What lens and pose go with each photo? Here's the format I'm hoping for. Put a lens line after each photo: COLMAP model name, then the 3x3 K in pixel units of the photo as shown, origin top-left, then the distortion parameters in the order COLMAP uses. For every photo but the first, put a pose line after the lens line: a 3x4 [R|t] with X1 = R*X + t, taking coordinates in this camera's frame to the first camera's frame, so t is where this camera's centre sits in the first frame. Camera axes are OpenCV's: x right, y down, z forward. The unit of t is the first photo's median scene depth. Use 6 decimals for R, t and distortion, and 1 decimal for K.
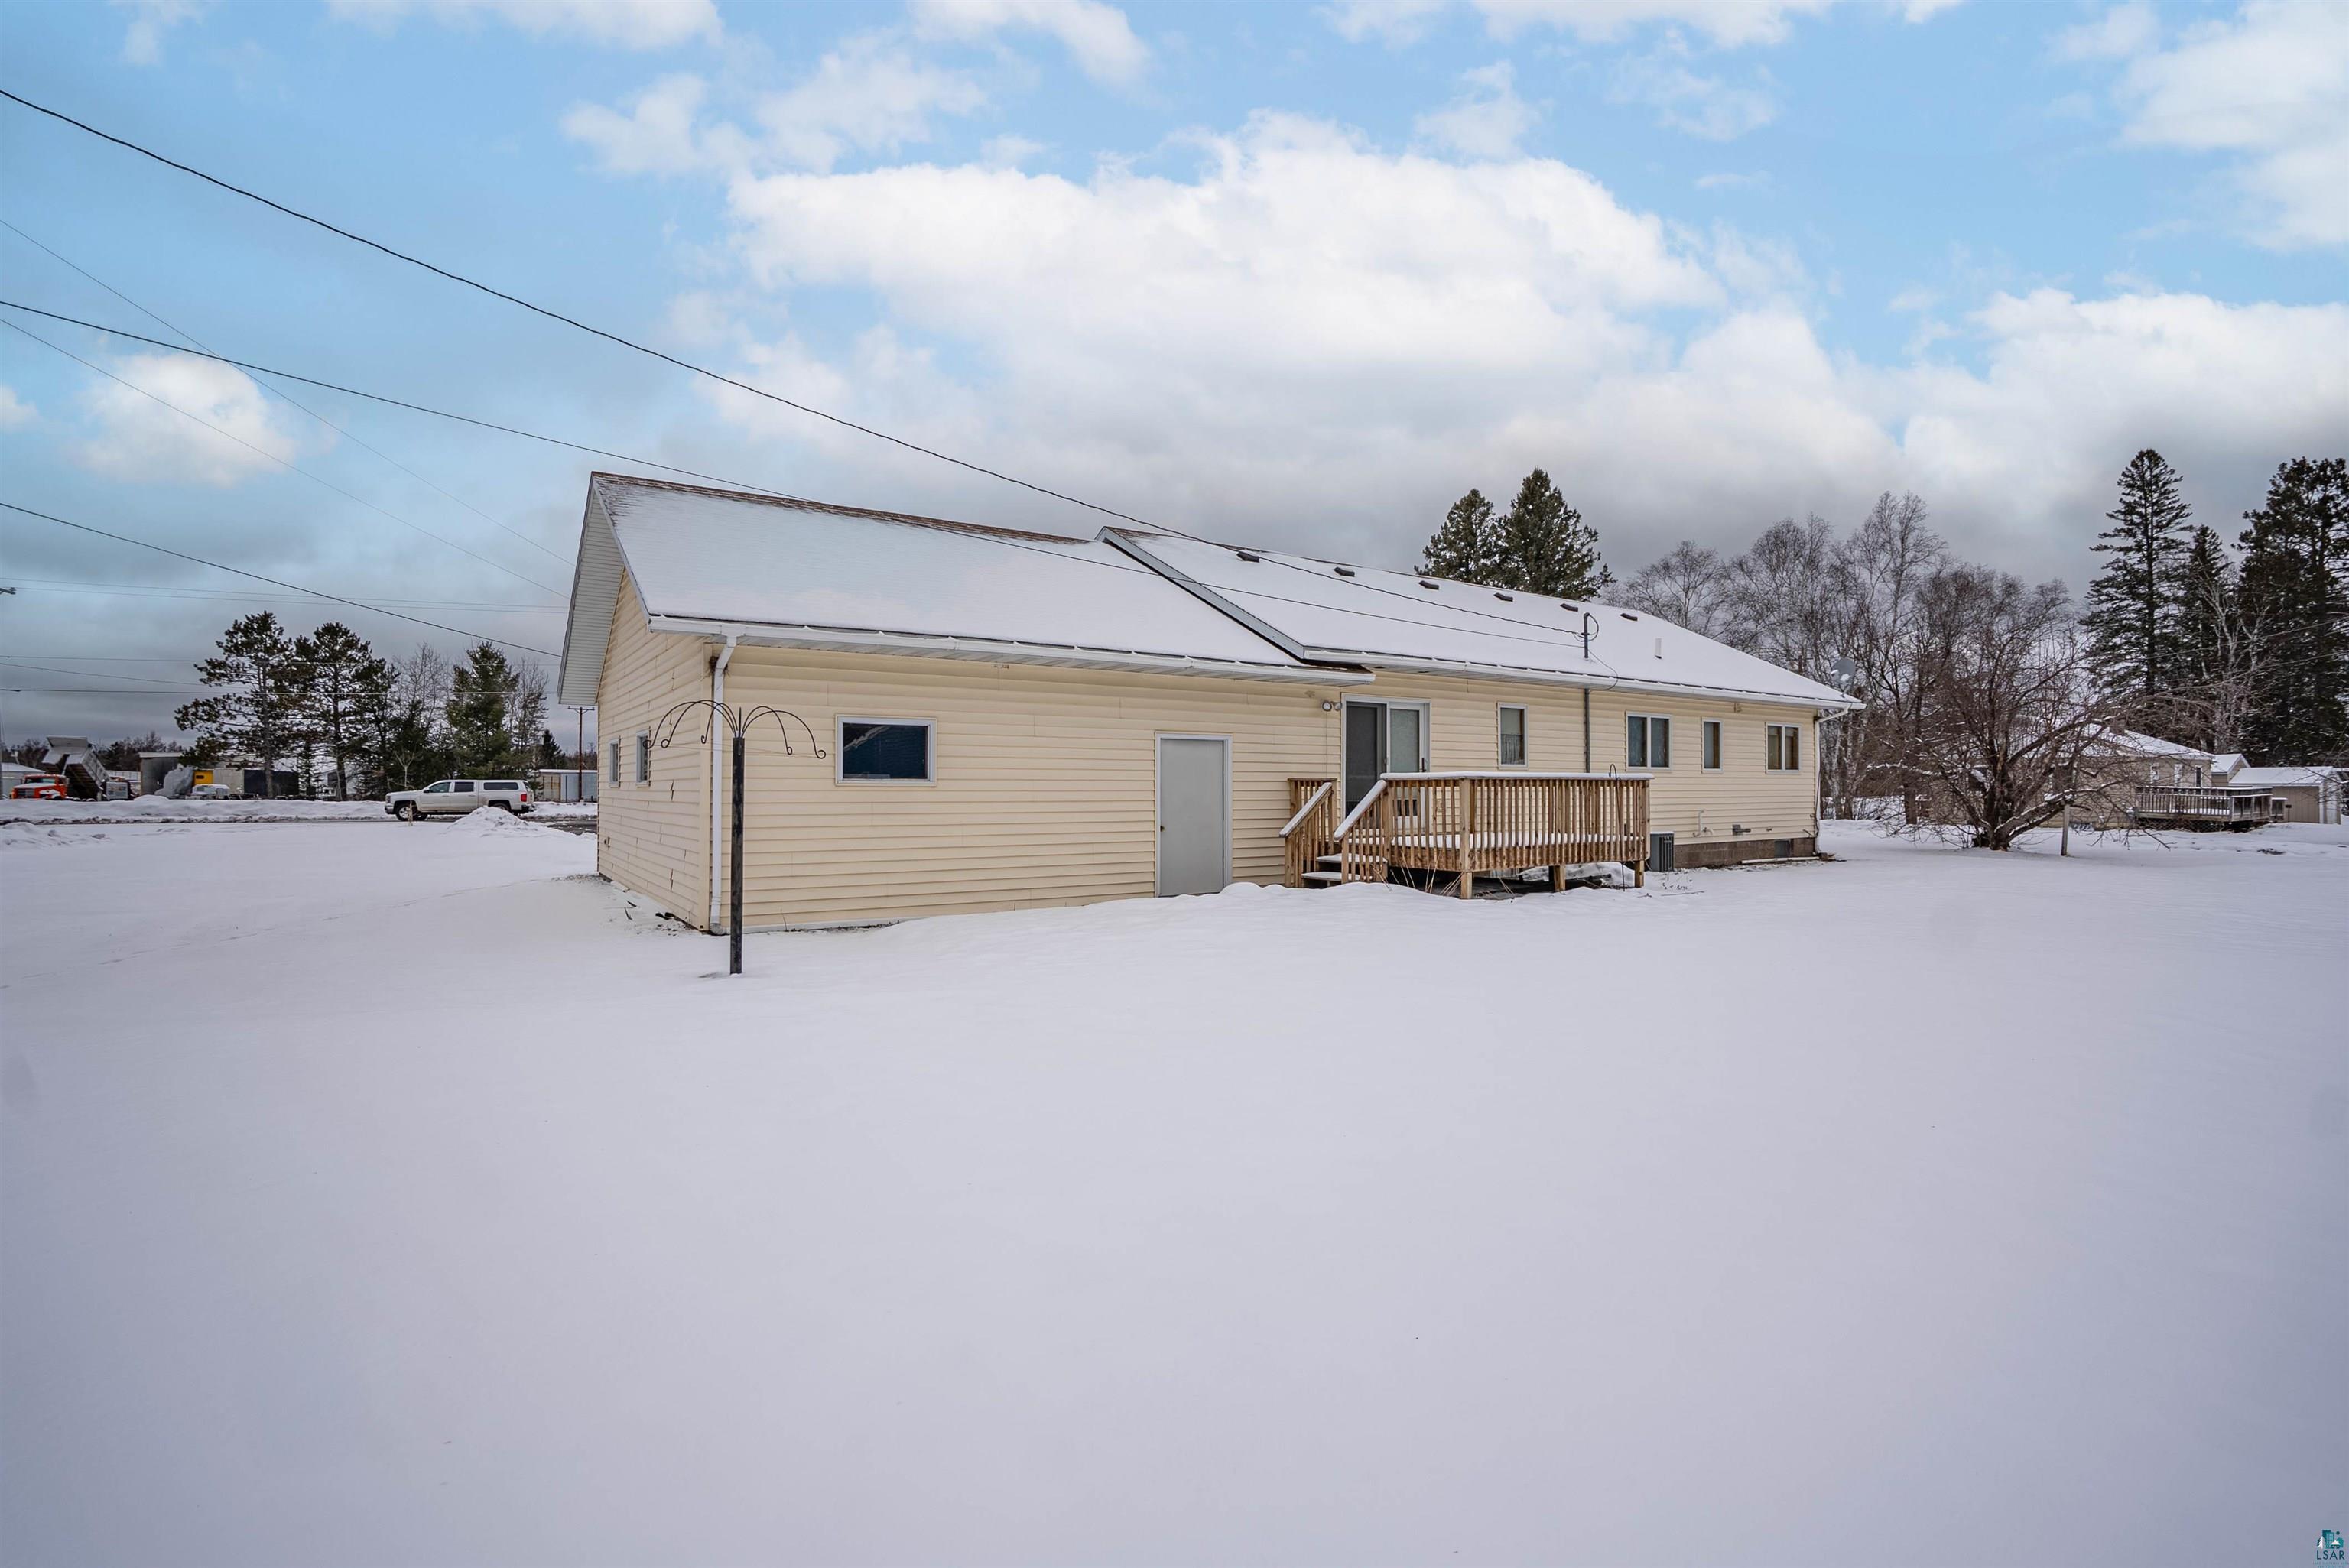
lens RADIAL K [[1094.7, 0, 1172.6], [0, 1094.7, 780.6], [0, 0, 1]] dist [-0.029498, 0.001510]
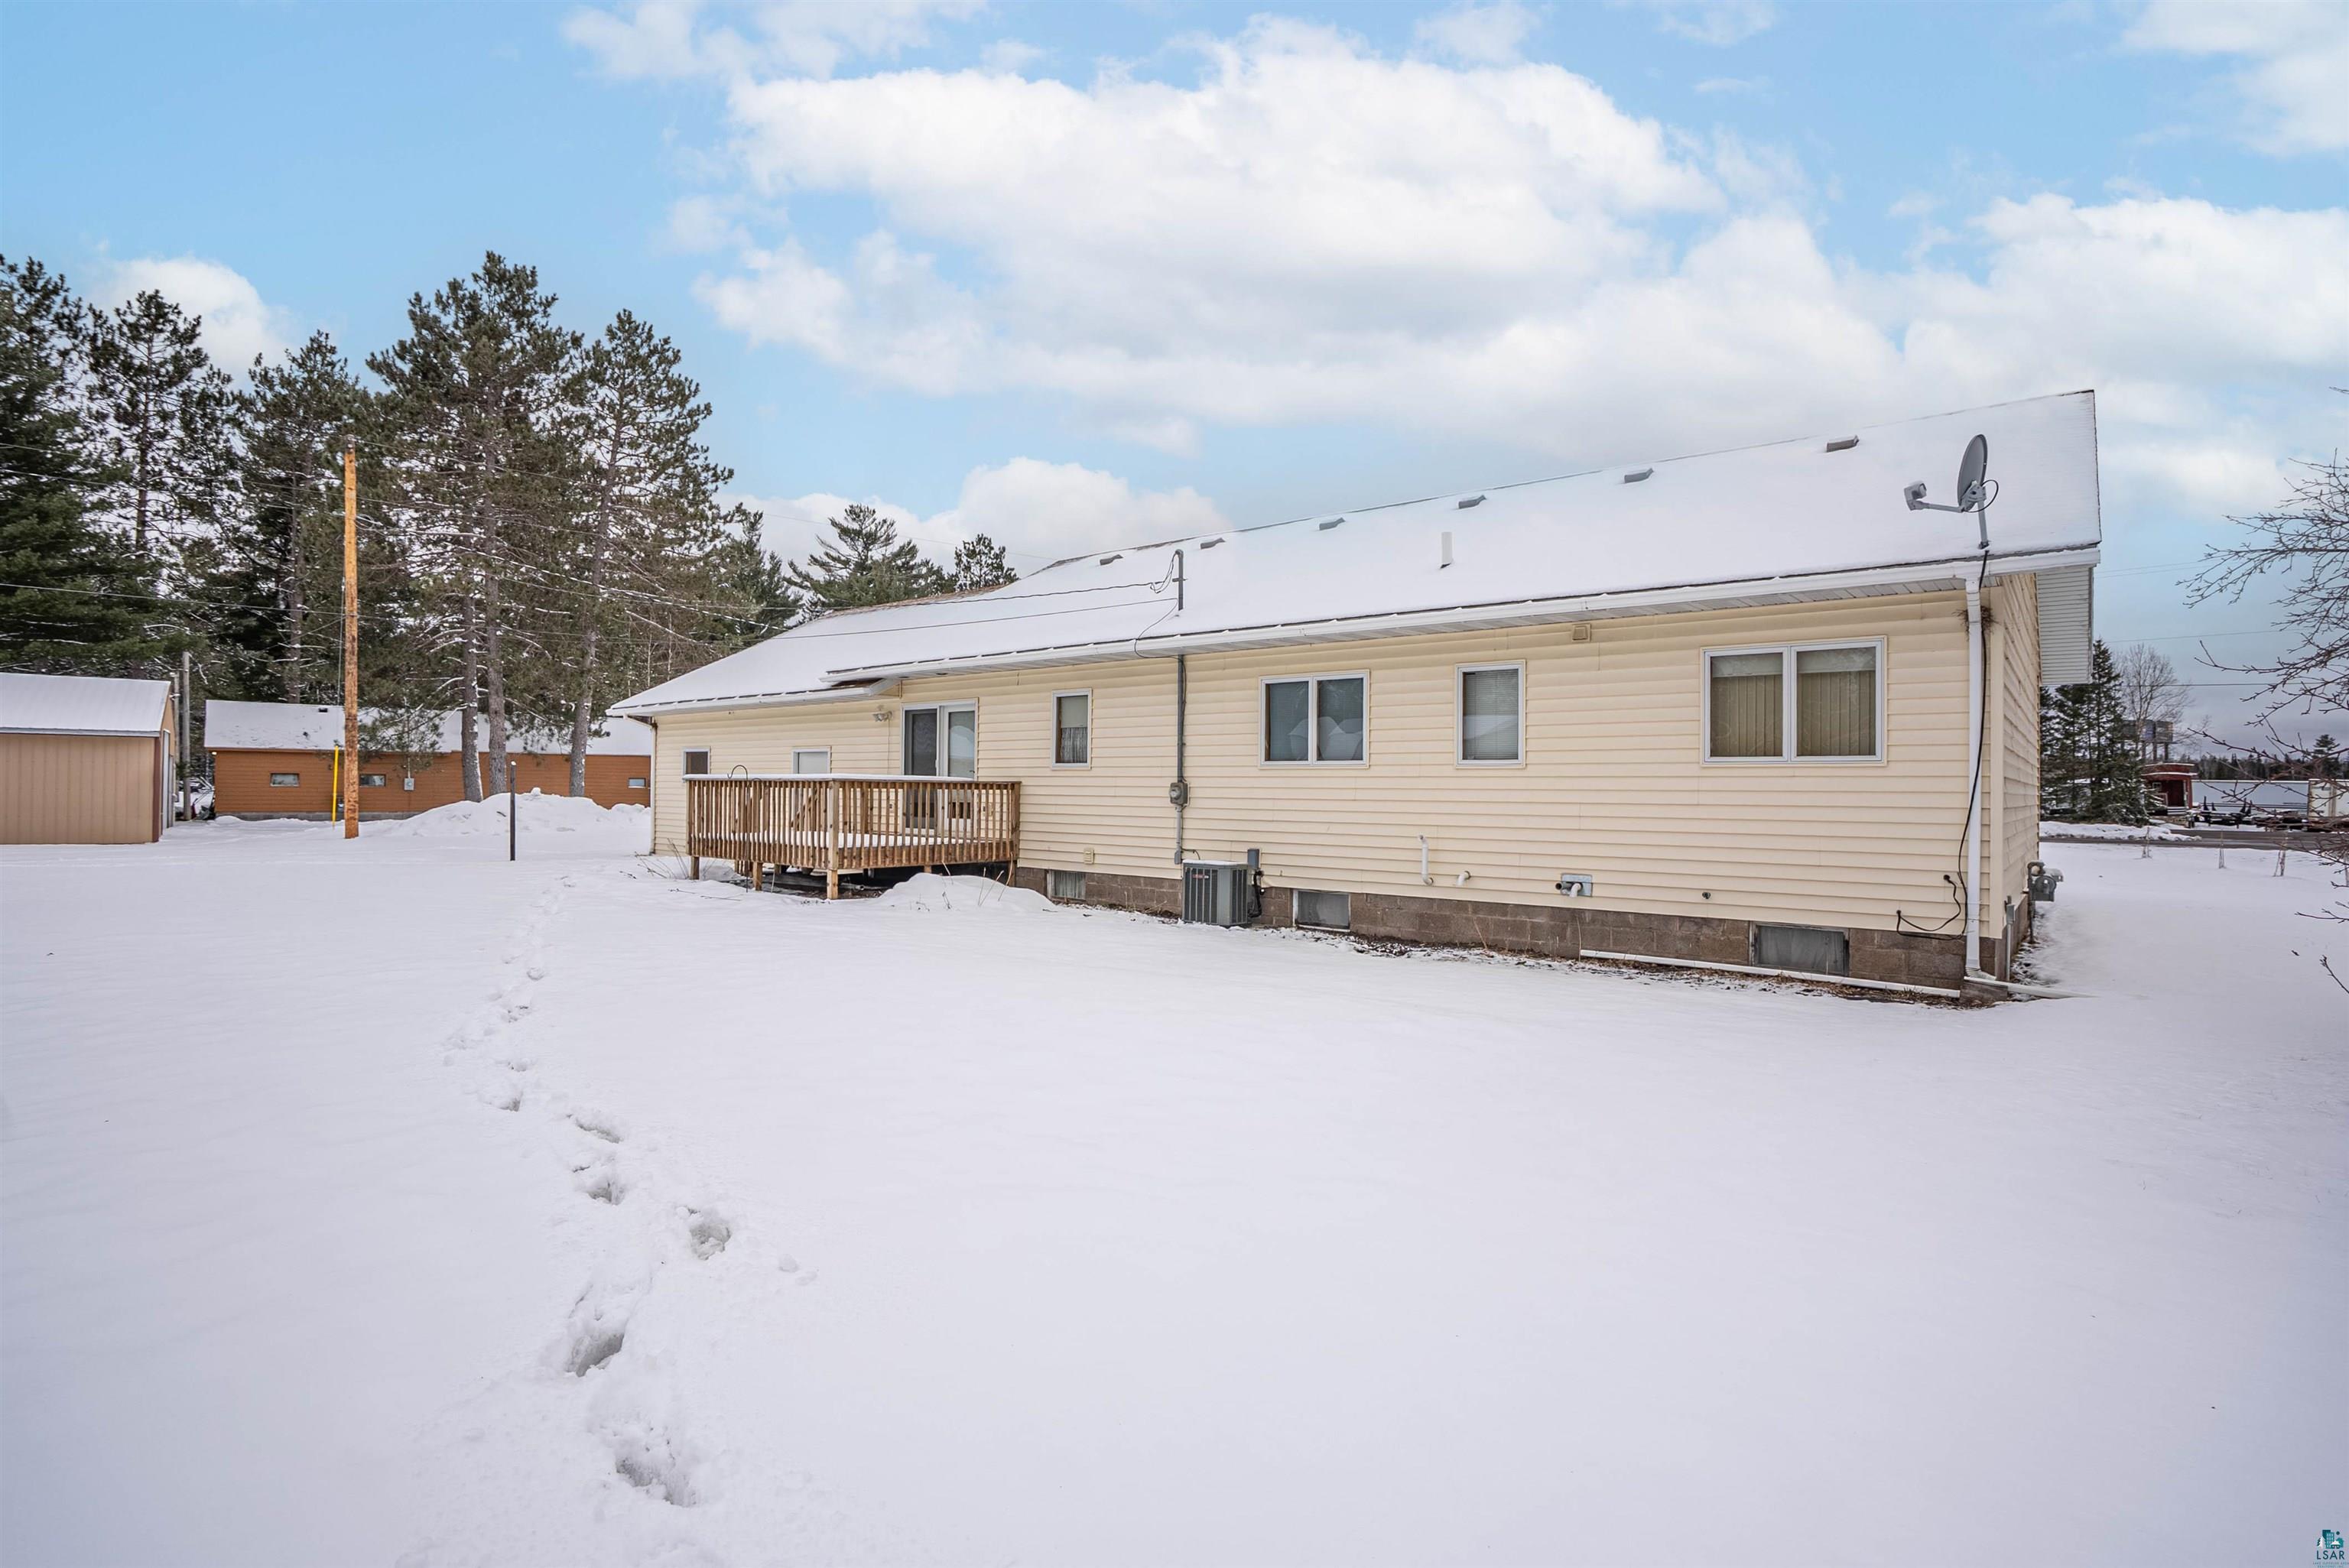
lens RADIAL K [[1094.7, 0, 1170.6], [0, 1094.7, 779.9], [0, 0, 1]] dist [-0.029498, 0.001510]
pose [[0.288666, -0.002943, -0.957425, 1.187447], [-0.002258, 0.999990, -0.003754, 0.000869], [0.957427, 0.003246, 0.288656, 0.874827]]
